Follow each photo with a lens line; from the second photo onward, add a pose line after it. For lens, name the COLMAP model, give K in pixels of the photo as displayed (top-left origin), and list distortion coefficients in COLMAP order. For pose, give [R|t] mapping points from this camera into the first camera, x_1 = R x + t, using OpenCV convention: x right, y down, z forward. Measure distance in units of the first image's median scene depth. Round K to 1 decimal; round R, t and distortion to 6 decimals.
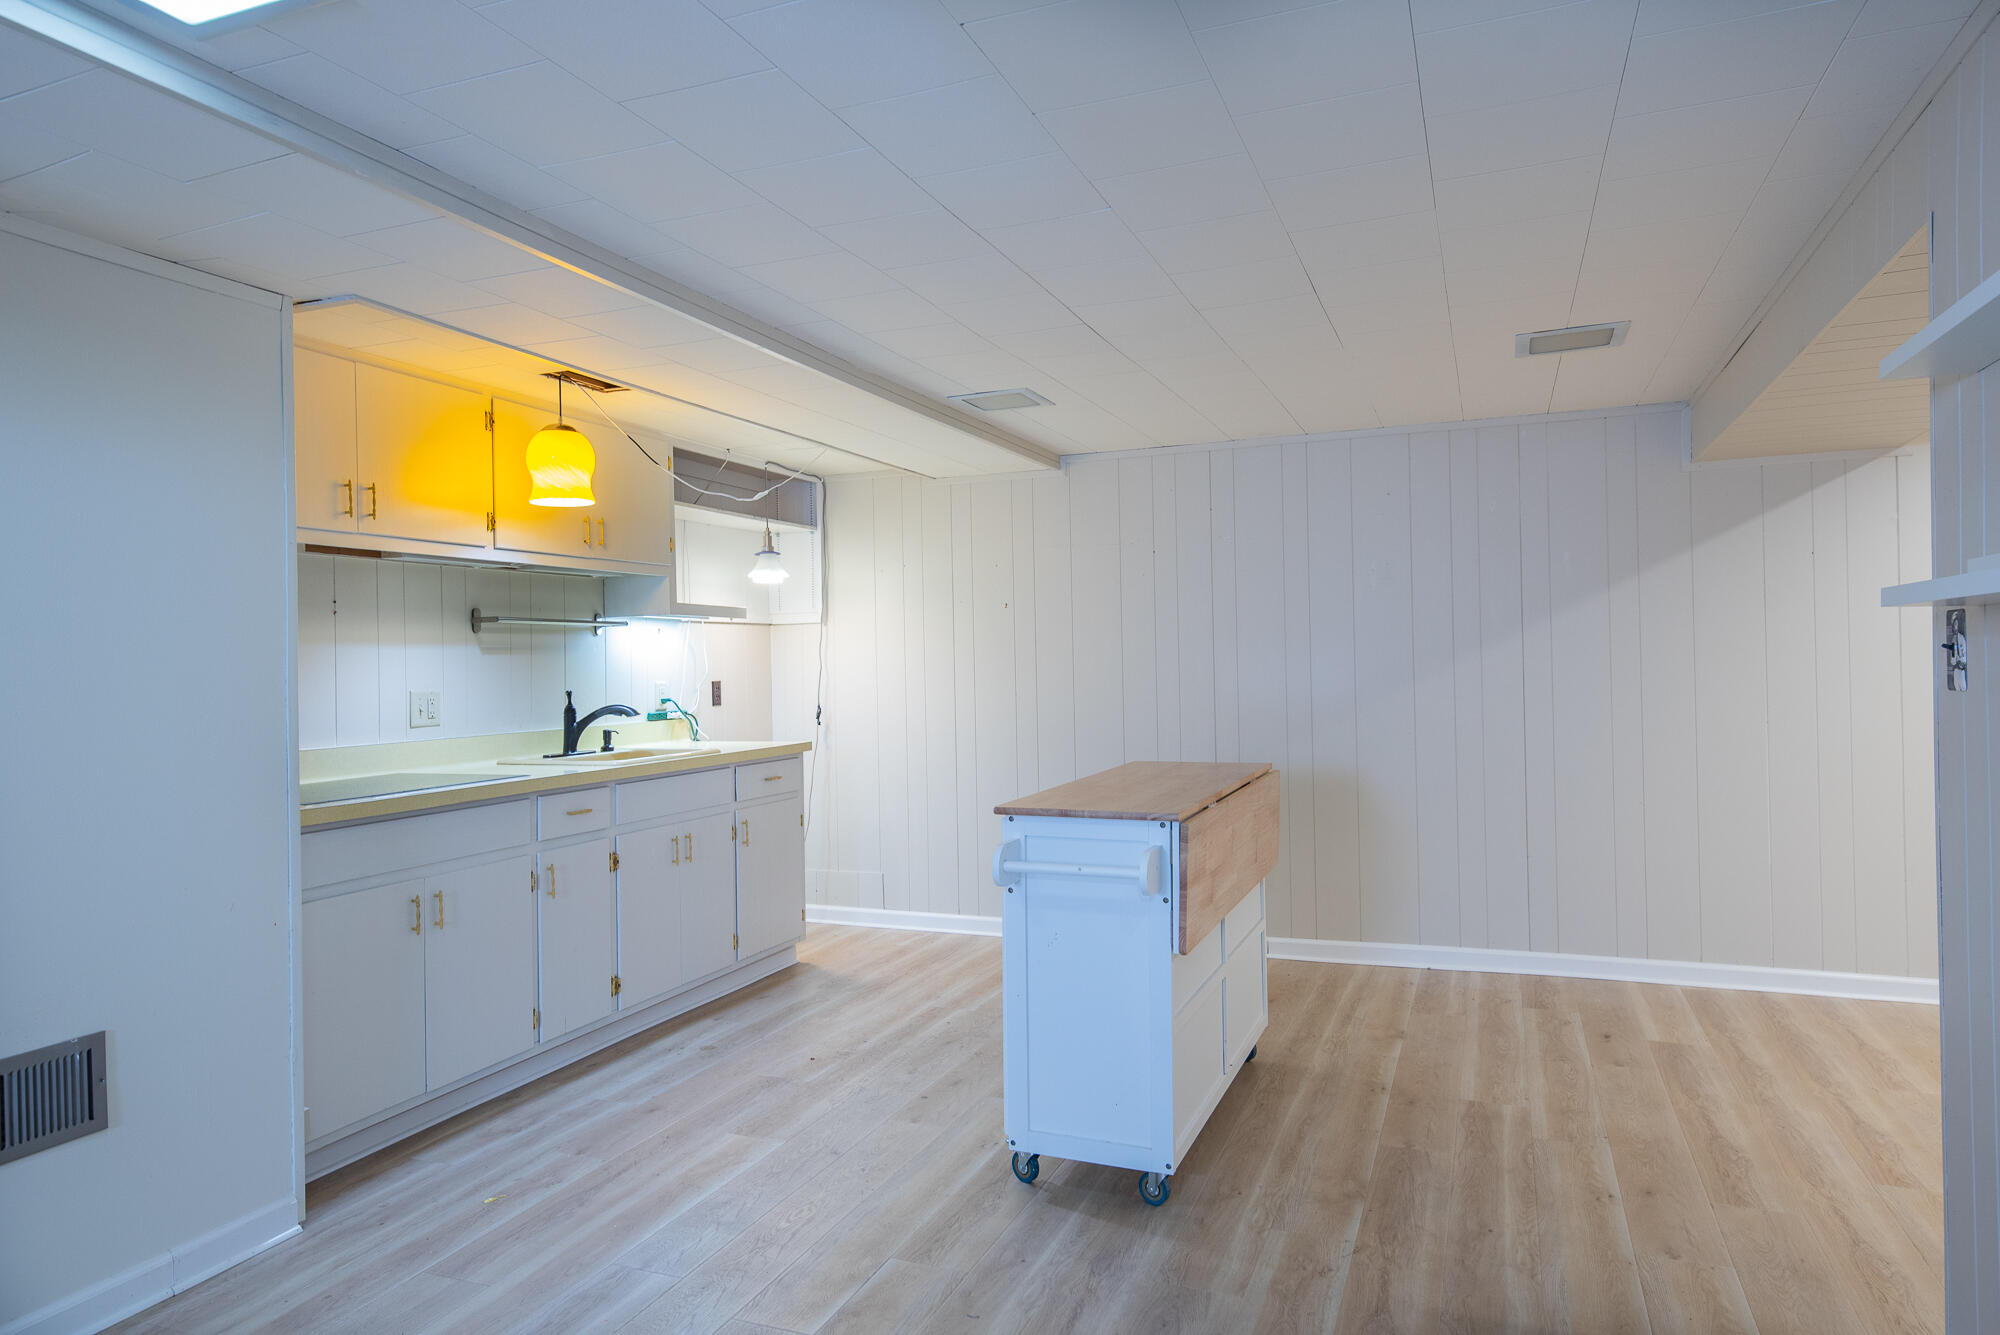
lens RADIAL K [[1212.5, 0, 1000.7], [0, 1212.5, 669.3], [0, 0, 1]] dist [0.007868, 0.001566]
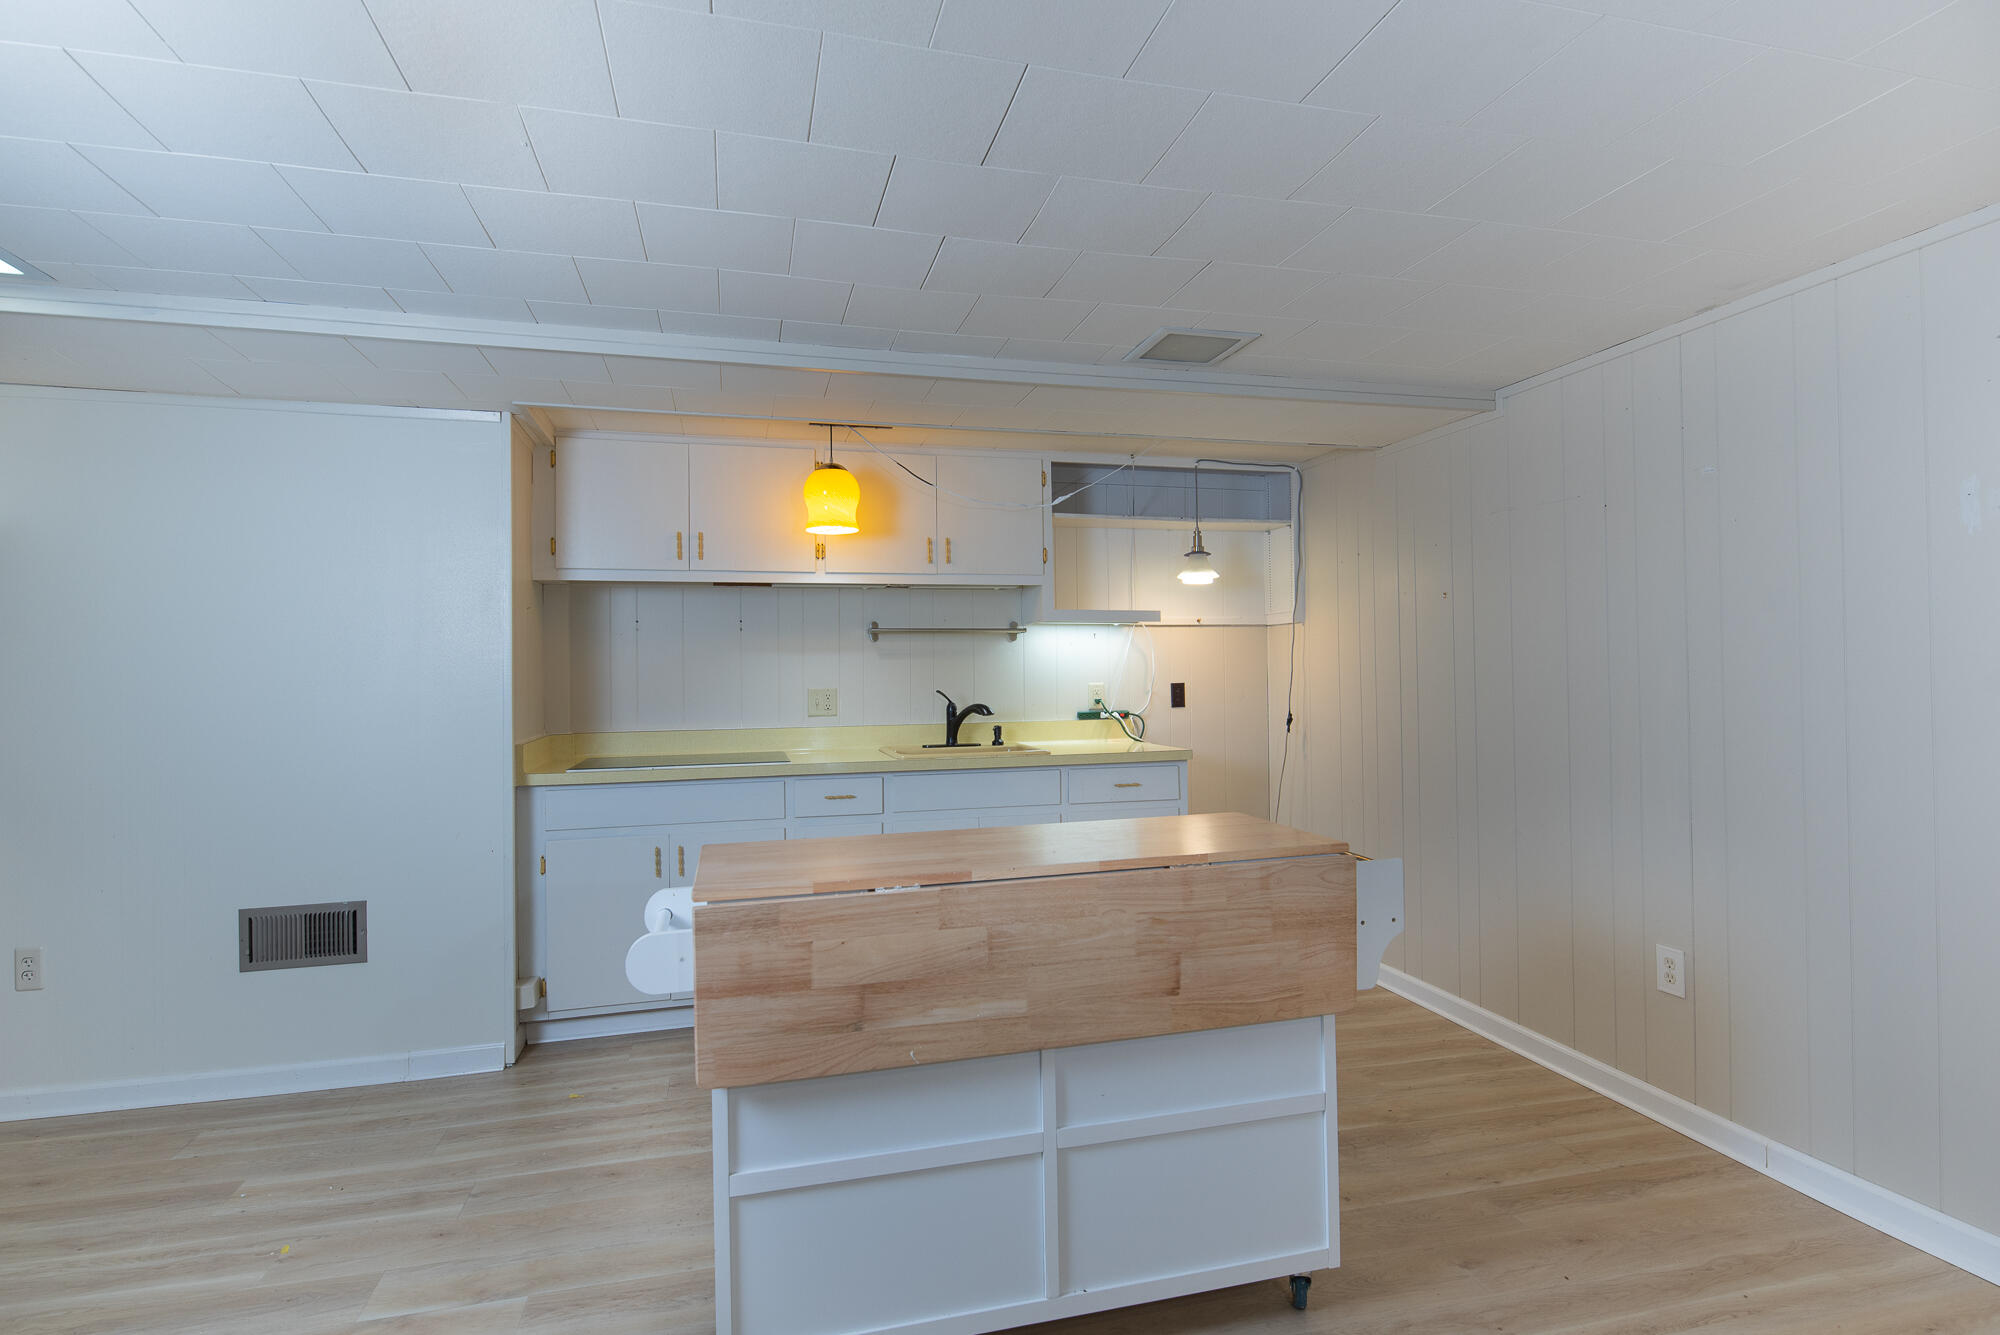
lens RADIAL K [[1005.3, 0, 1003.0], [0, 1005.3, 666.6], [0, 0, 1]] dist [-0.000273, -0.000415]
pose [[0.604050, 0.006583, -0.796919, 0.409157], [-0.003391, 0.999978, 0.005691, -0.009702], [0.796939, -0.000735, 0.604059, 0.438845]]
